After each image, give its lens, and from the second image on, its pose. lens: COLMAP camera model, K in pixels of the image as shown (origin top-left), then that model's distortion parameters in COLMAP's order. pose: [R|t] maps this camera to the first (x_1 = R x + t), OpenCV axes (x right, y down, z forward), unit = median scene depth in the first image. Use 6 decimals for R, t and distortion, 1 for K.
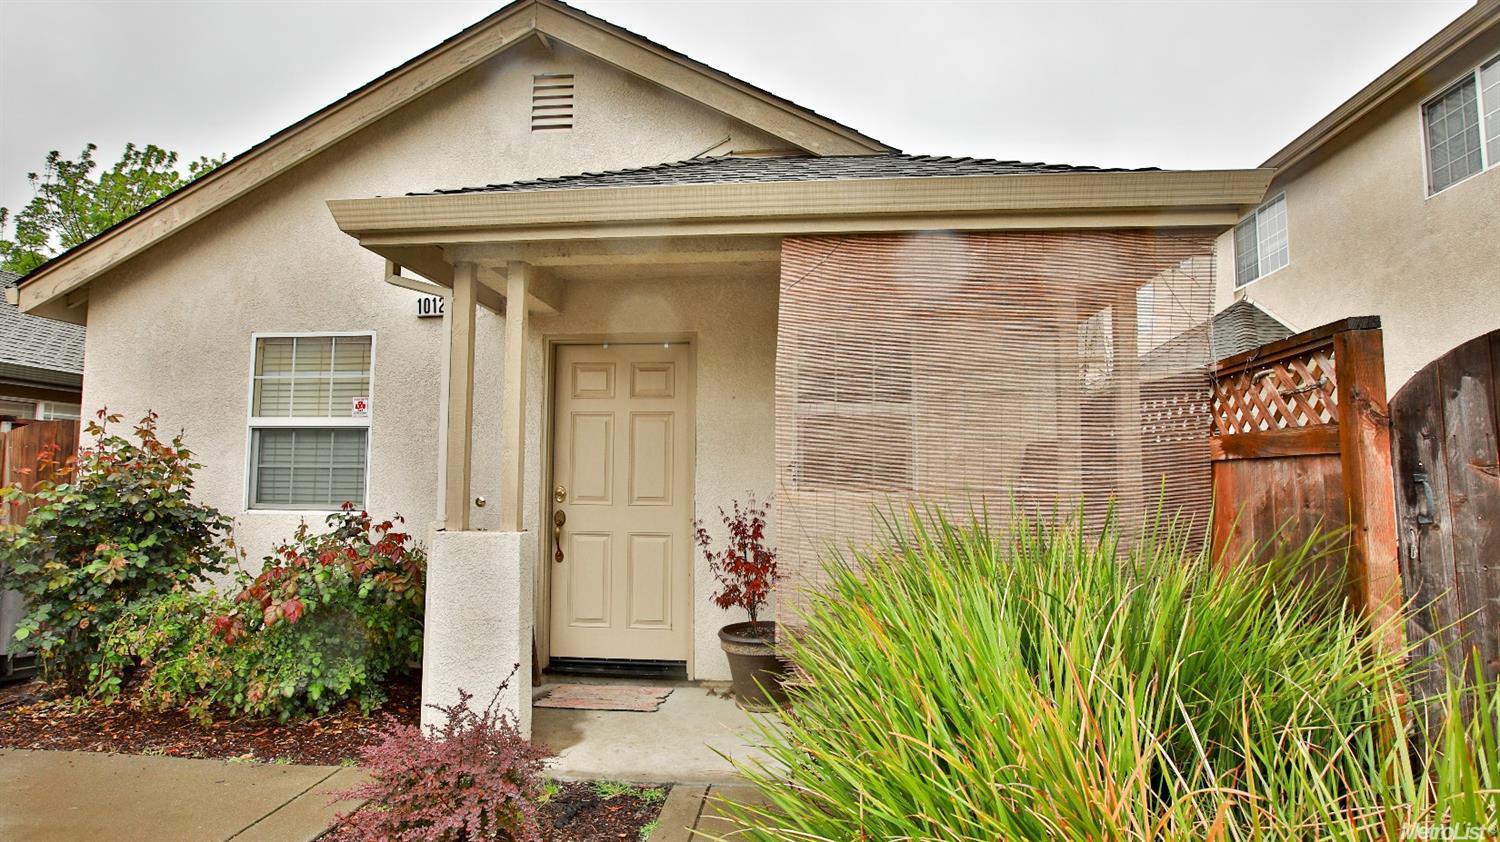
lens RADIAL K [[786.8, 0, 749.3], [0, 786.8, 424.5], [0, 0, 1]] dist [-0.025921, -0.000338]
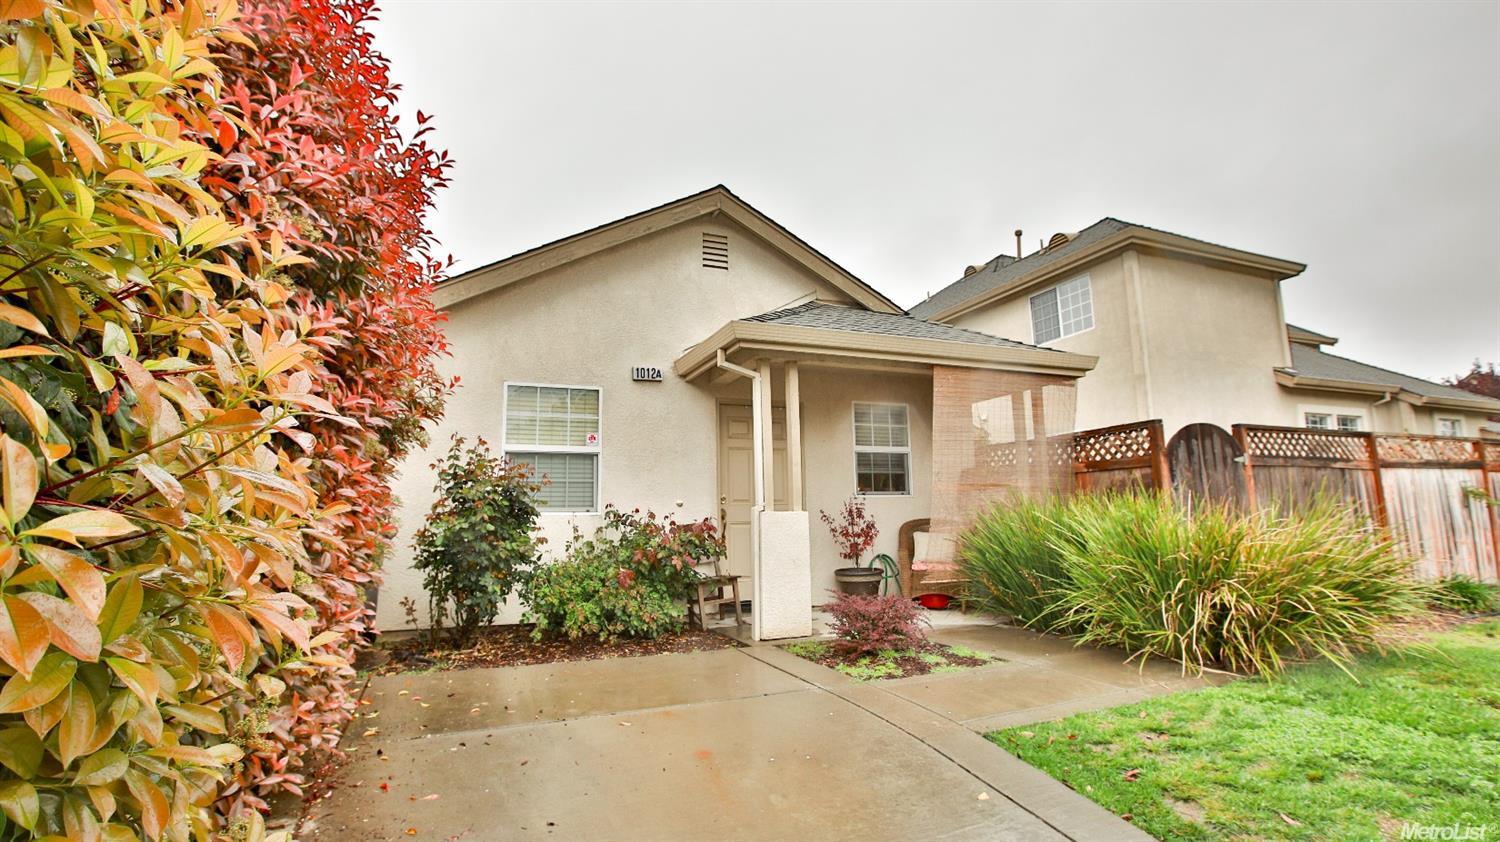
lens RADIAL K [[699.5, 0, 744.6], [0, 699.5, 419.1], [0, 0, 1]] dist [-0.053859, 0.000862]
pose [[0.877451, 0.042304, 0.477798, -0.941275], [-0.010053, 0.997506, -0.069856, 0.030375], [-0.479561, 0.056492, 0.875688, -0.276383]]
